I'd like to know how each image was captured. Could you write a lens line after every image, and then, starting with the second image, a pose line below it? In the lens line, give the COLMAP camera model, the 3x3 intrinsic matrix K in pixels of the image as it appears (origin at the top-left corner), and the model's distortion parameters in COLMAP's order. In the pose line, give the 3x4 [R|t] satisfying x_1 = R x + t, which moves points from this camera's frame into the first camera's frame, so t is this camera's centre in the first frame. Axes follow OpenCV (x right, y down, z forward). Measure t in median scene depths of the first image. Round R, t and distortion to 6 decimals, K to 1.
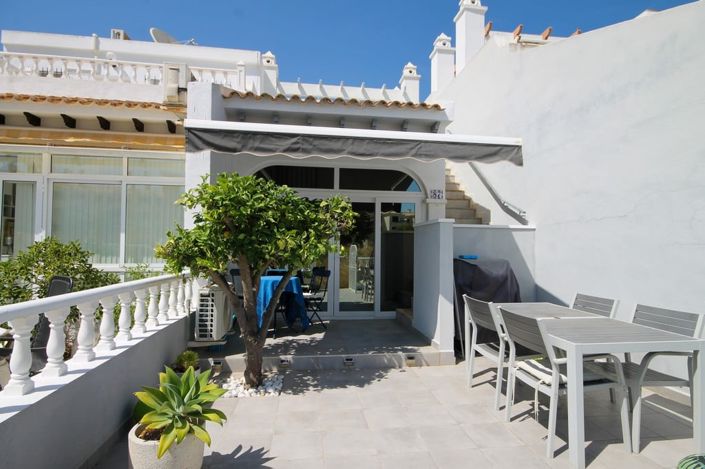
lens RADIAL K [[381.7, 0, 352.3], [0, 381.7, 235.3], [0, 0, 1]] dist [0.010473, -0.004039]
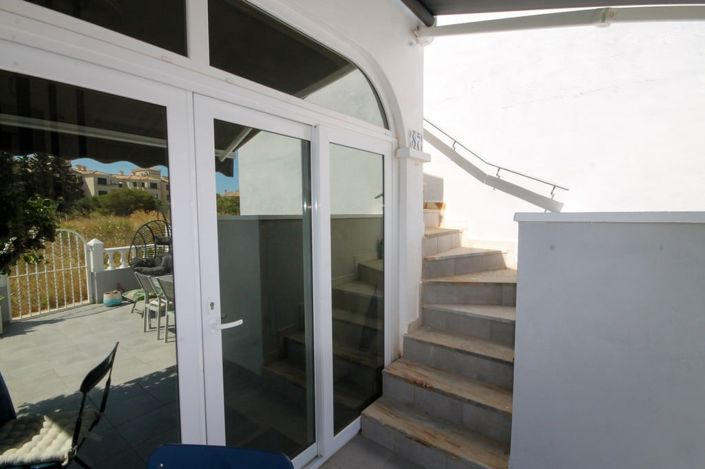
lens RADIAL K [[326.2, 0, 354.3], [0, 326.2, 236.3], [0, 0, 1]] dist [-0.004656, -0.000709]
pose [[0.717312, -0.063856, 0.693820, -0.143035], [-0.010934, 0.994637, 0.102846, -0.036305], [-0.696667, -0.081358, 0.712767, 0.898888]]
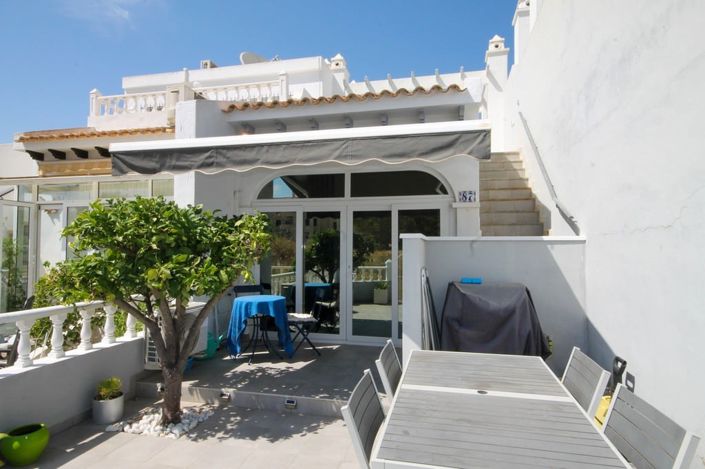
lens RADIAL K [[391.9, 0, 355.8], [0, 391.9, 234.8], [0, 0, 1]] dist [0.008658, 0.003865]
pose [[0.933473, -0.020764, -0.358047, 0.351127], [0.019838, 0.999784, -0.006259, -0.031724], [0.358100, -0.001260, 0.933682, 0.180946]]
